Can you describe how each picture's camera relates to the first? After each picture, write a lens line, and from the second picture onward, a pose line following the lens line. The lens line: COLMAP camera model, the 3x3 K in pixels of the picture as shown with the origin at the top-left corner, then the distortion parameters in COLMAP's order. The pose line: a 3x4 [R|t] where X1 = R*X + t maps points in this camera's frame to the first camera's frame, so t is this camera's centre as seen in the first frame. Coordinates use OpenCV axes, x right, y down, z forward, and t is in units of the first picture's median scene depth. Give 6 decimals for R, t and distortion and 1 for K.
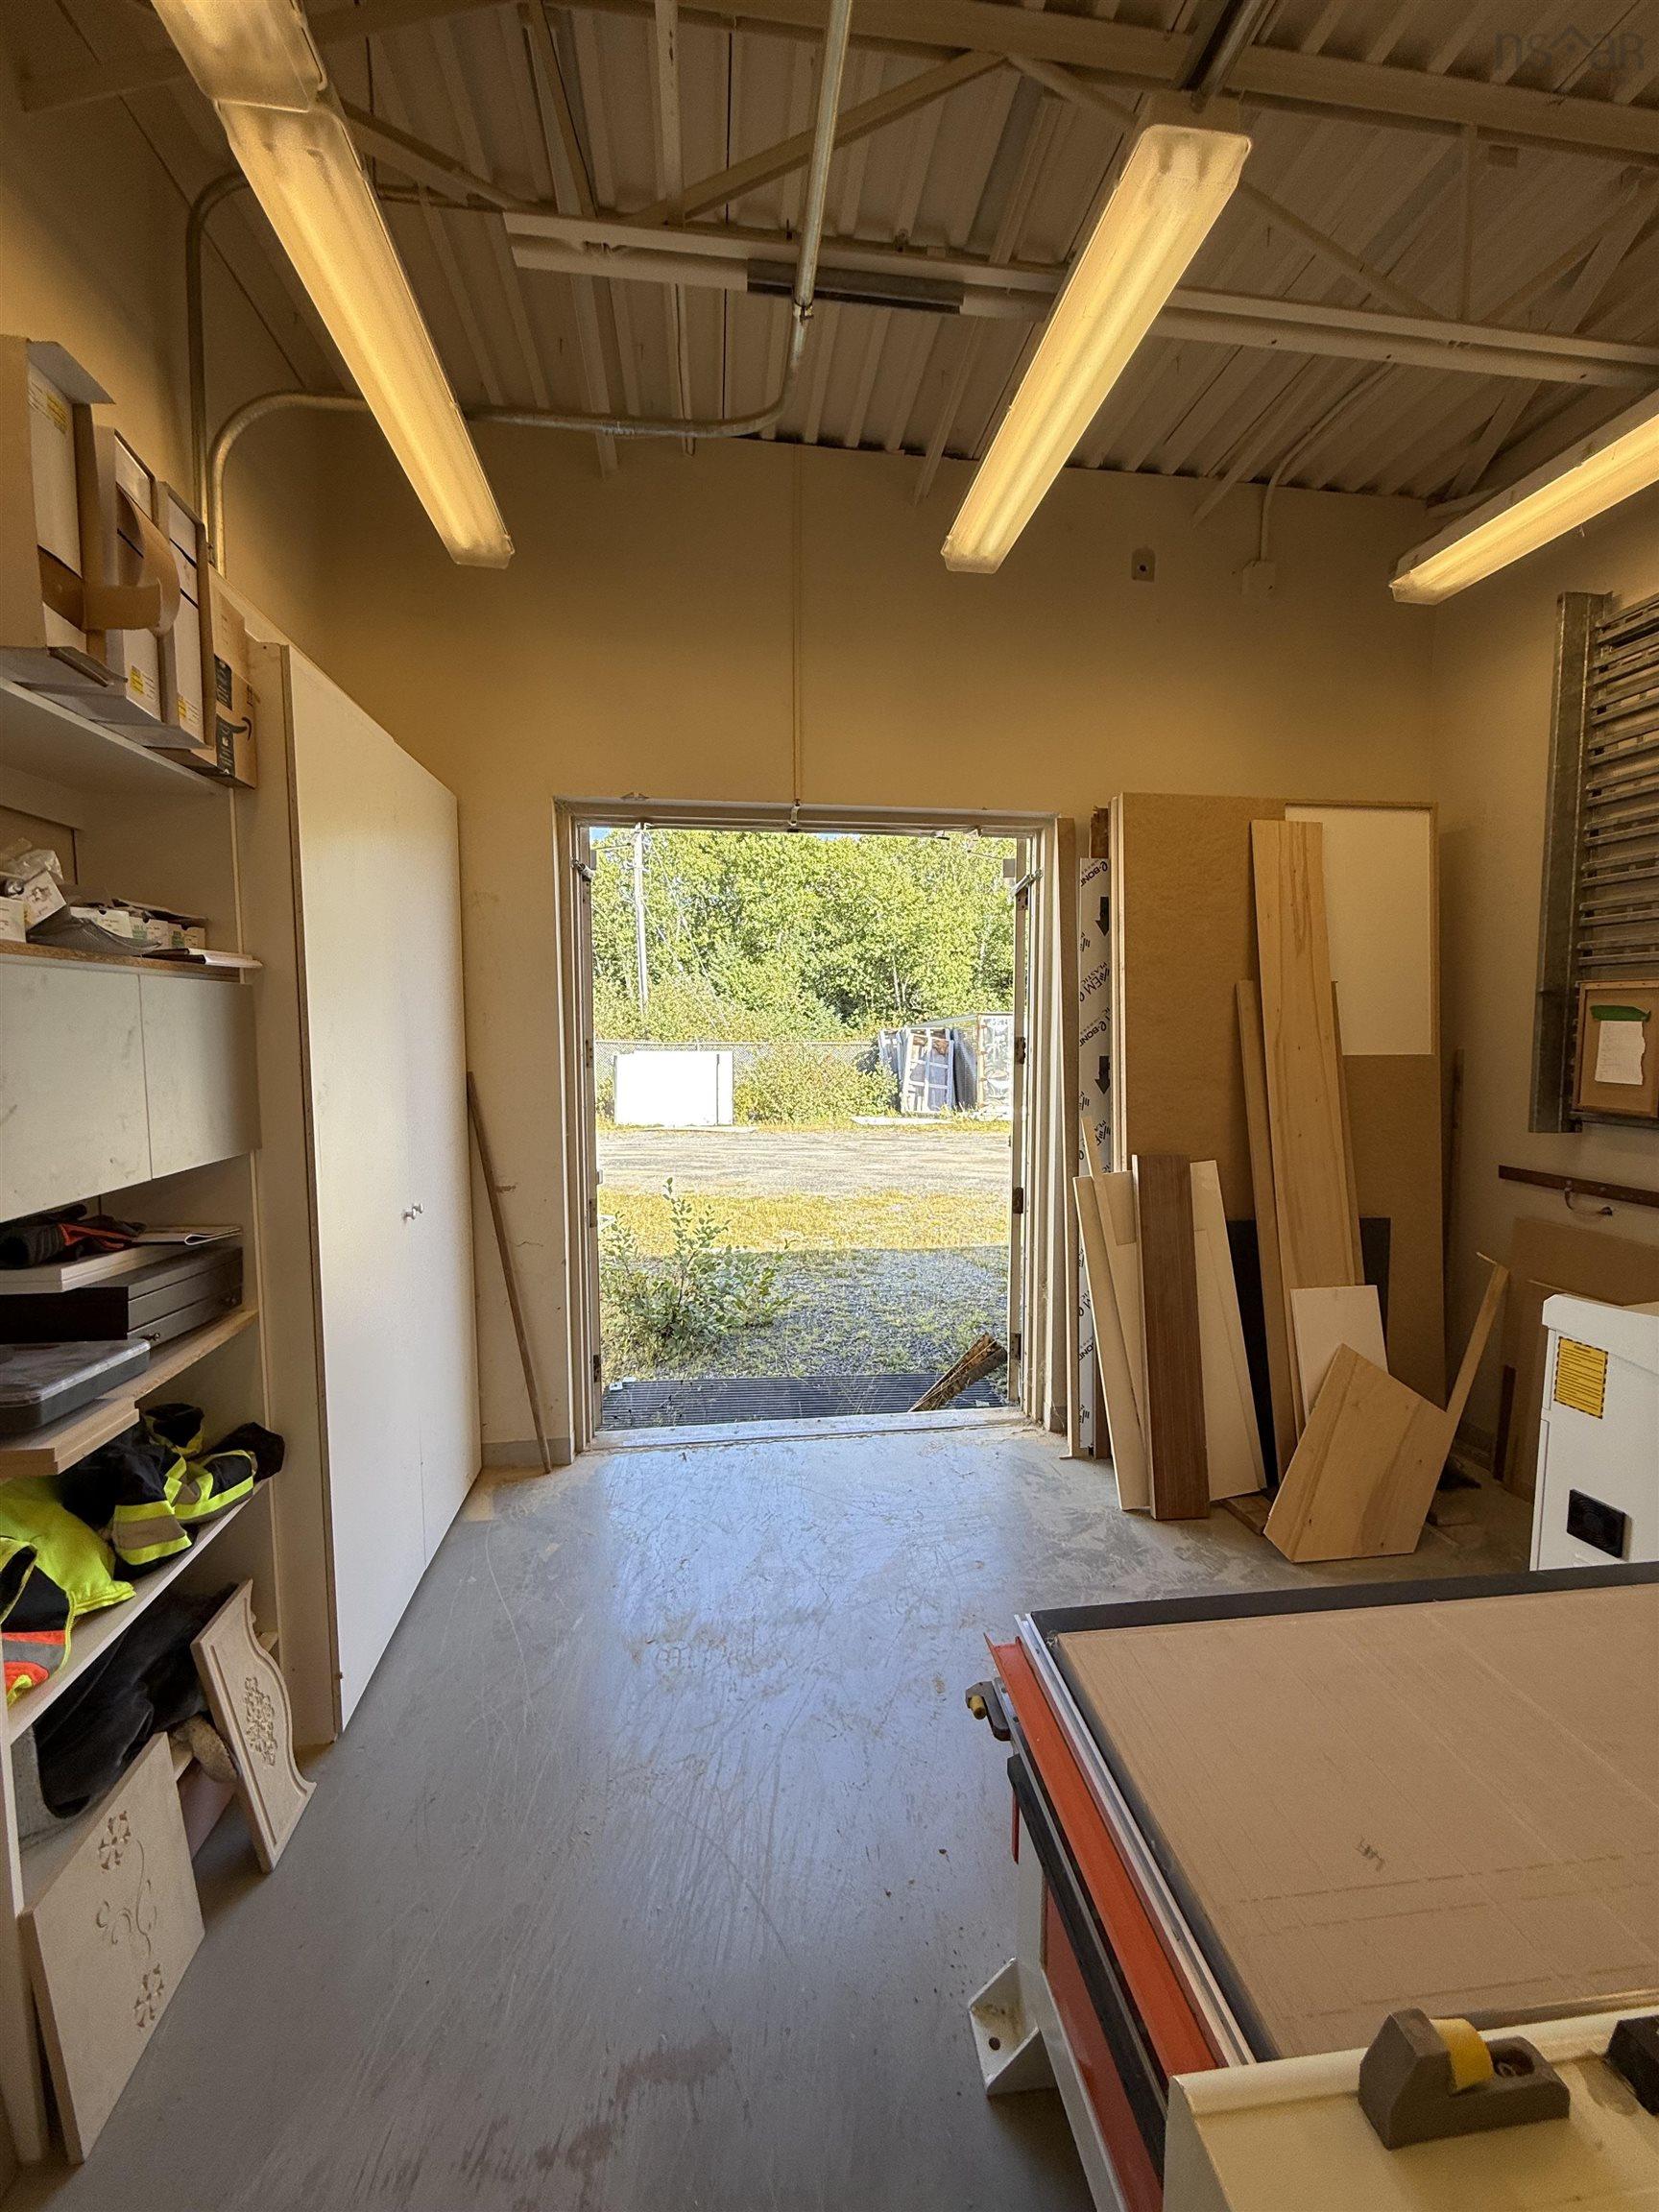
lens RADIAL K [[879.9, 0, 827.7], [0, 879.9, 1093.9], [0, 0, 1]] dist [0.001243, -0.000242]
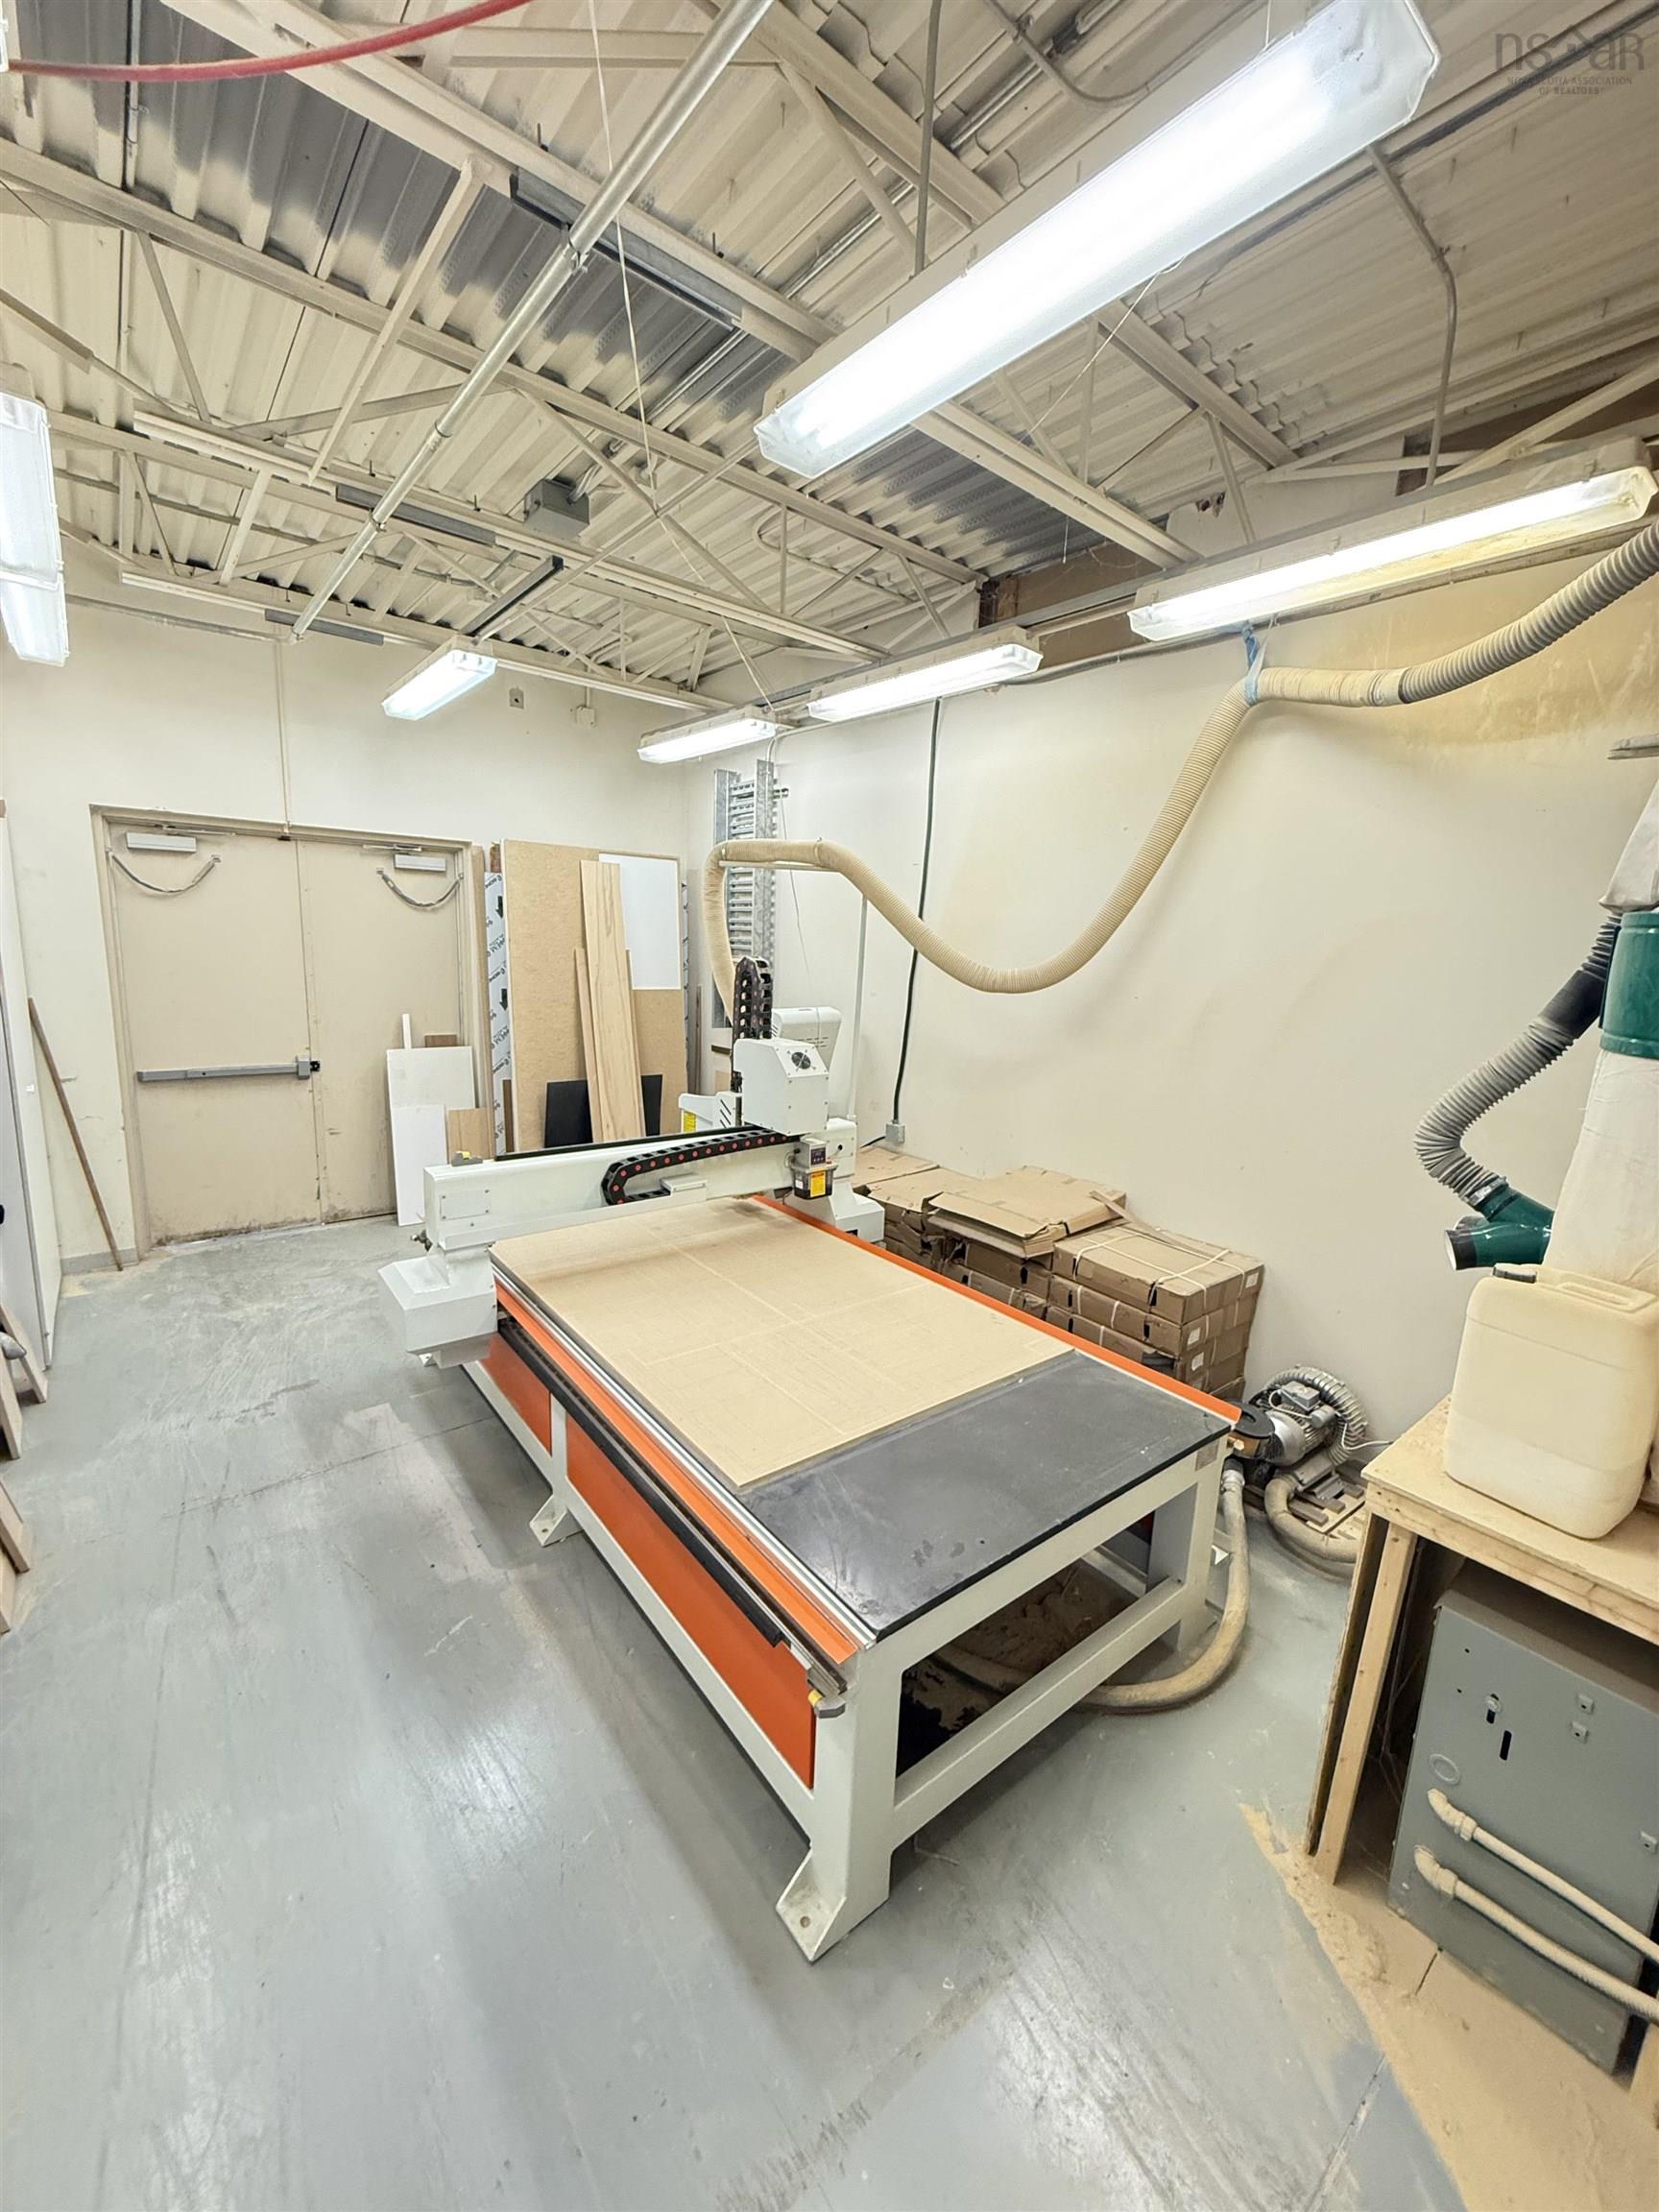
lens RADIAL K [[879.9, 0, 834.5], [0, 879.9, 1087.5], [0, 0, 1]] dist [0.001243, -0.000242]
pose [[0.844706, -0.053345, 0.532565, -0.028843], [0.001898, 0.995313, 0.096686, -0.006343], [-0.535227, -0.080661, 0.840849, -0.344672]]
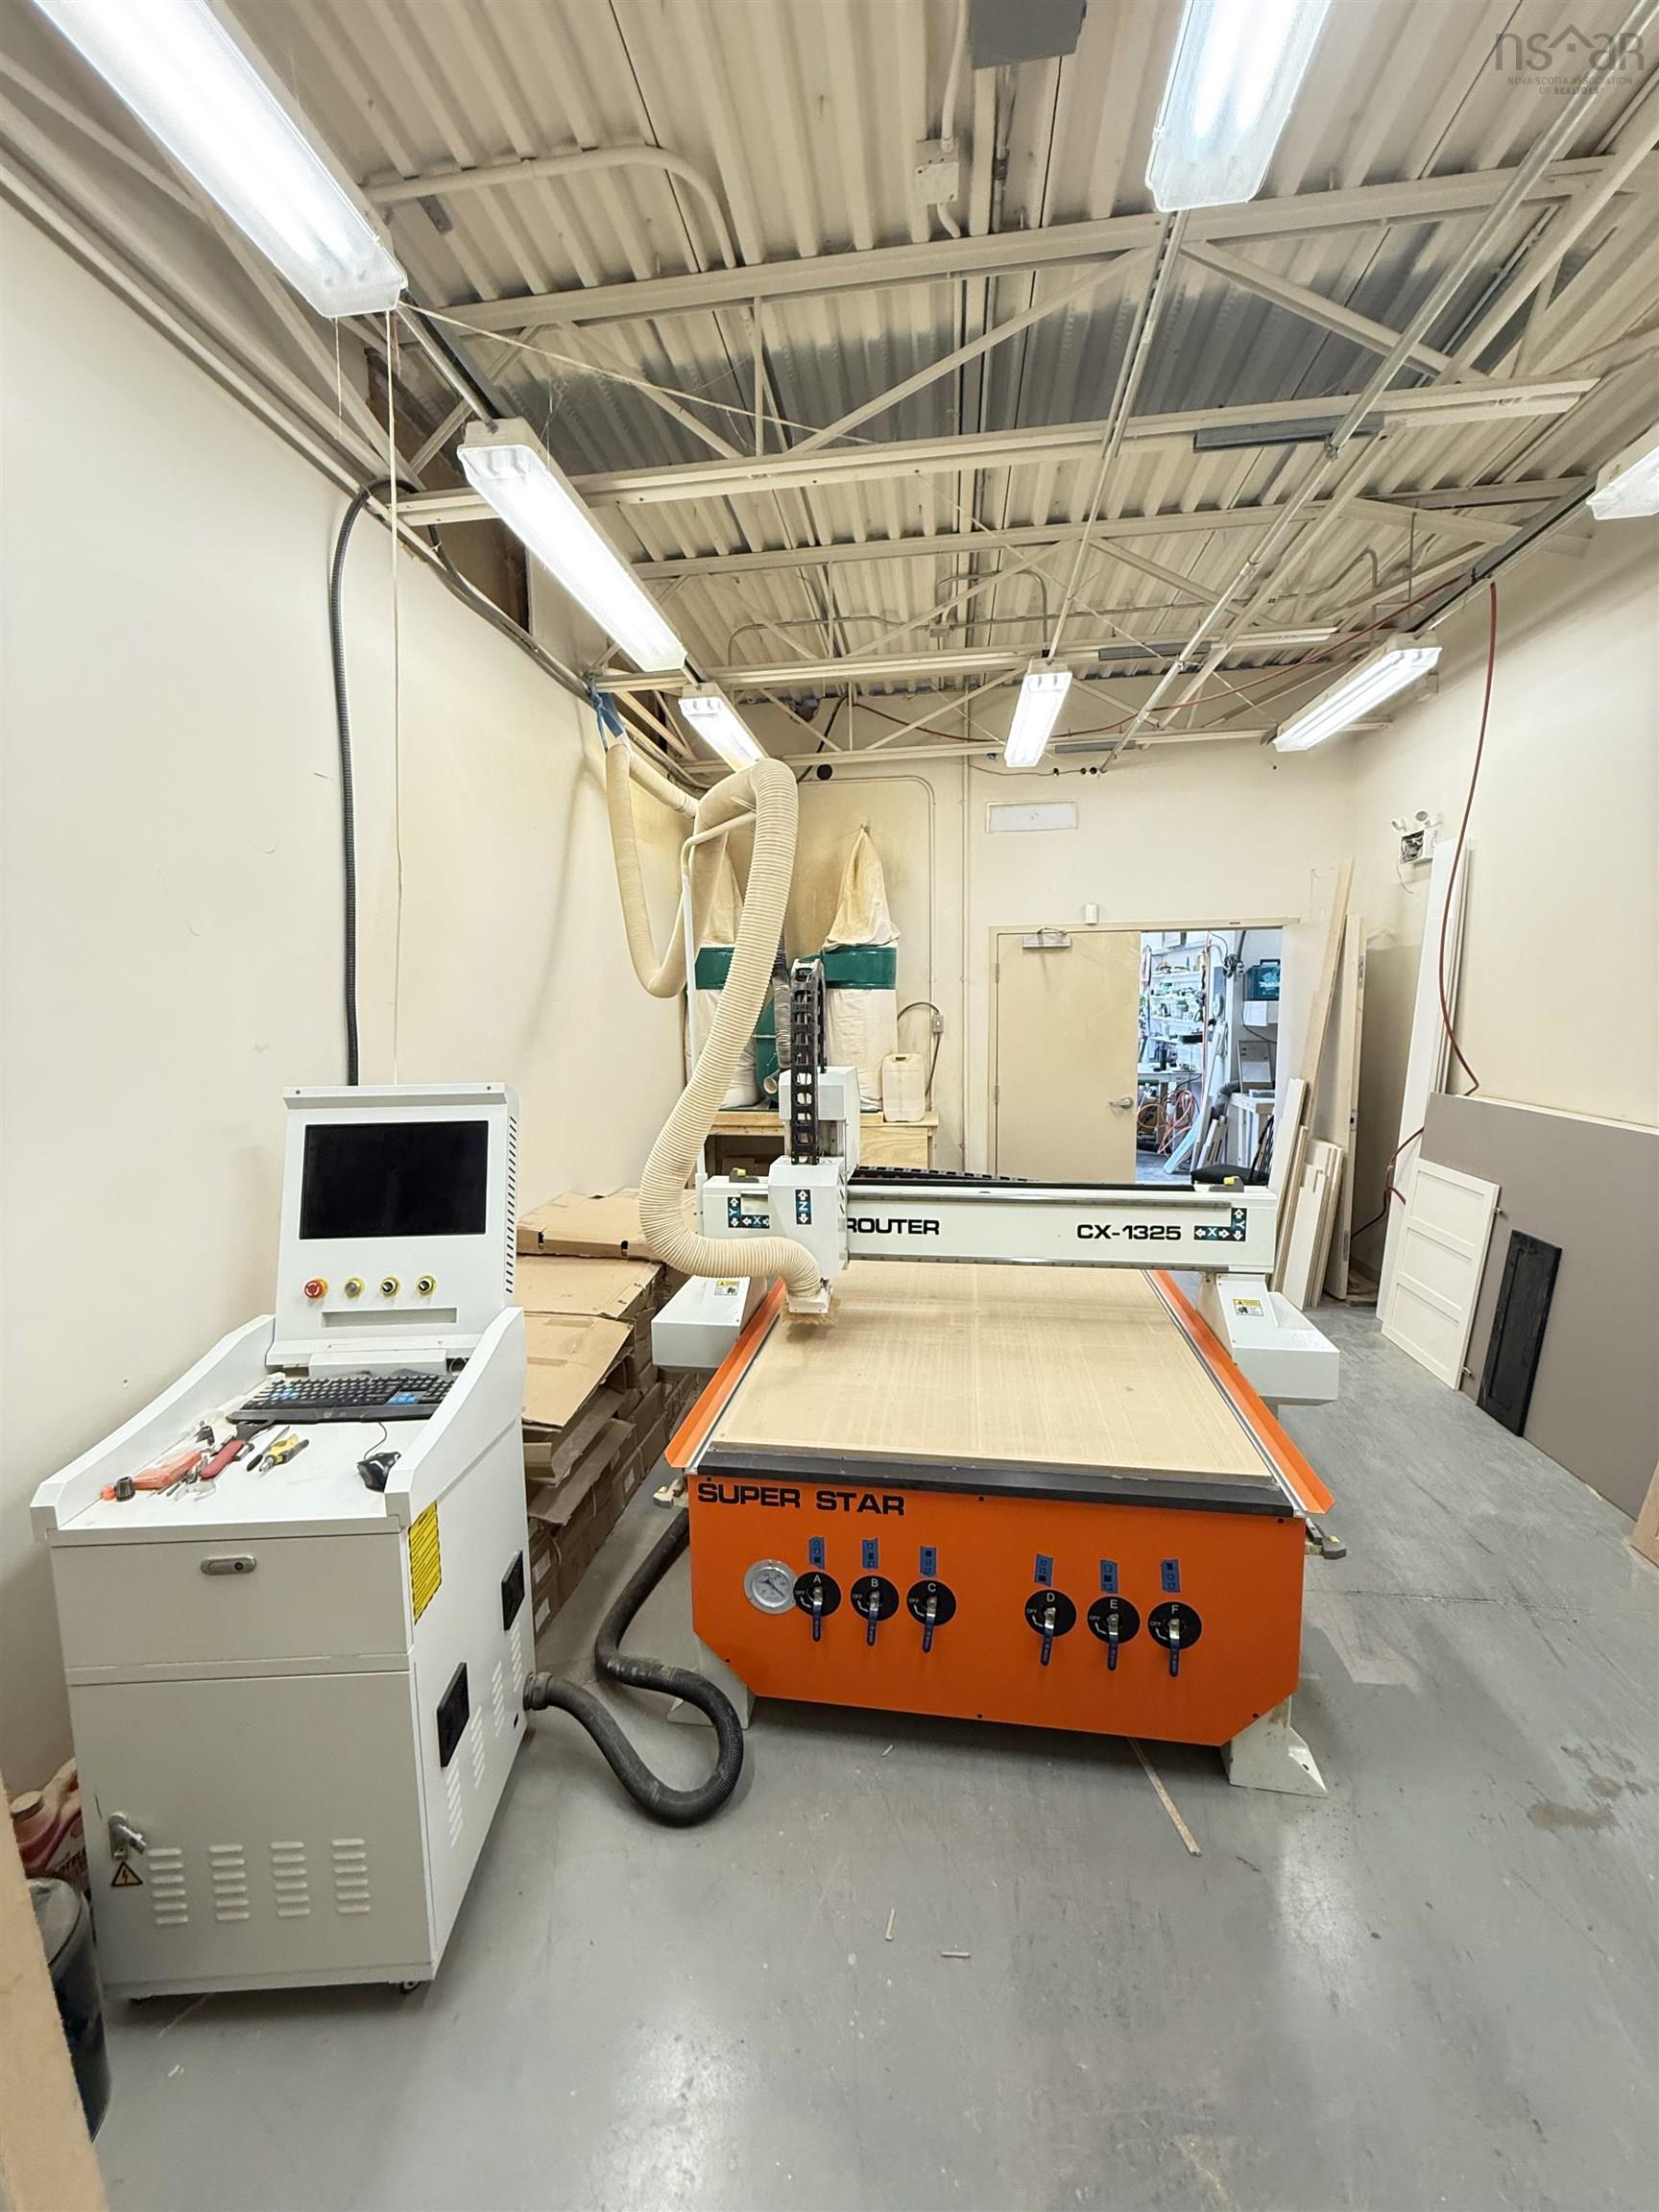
lens RADIAL K [[879.9, 0, 837.4], [0, 879.9, 1101.1], [0, 0, 1]] dist [0.001243, -0.000242]
pose [[-0.969442, -0.009333, 0.245142, 0.097556], [0.038926, 0.980764, 0.191277, -0.039605], [-0.242211, 0.194975, -0.950431, 0.391791]]
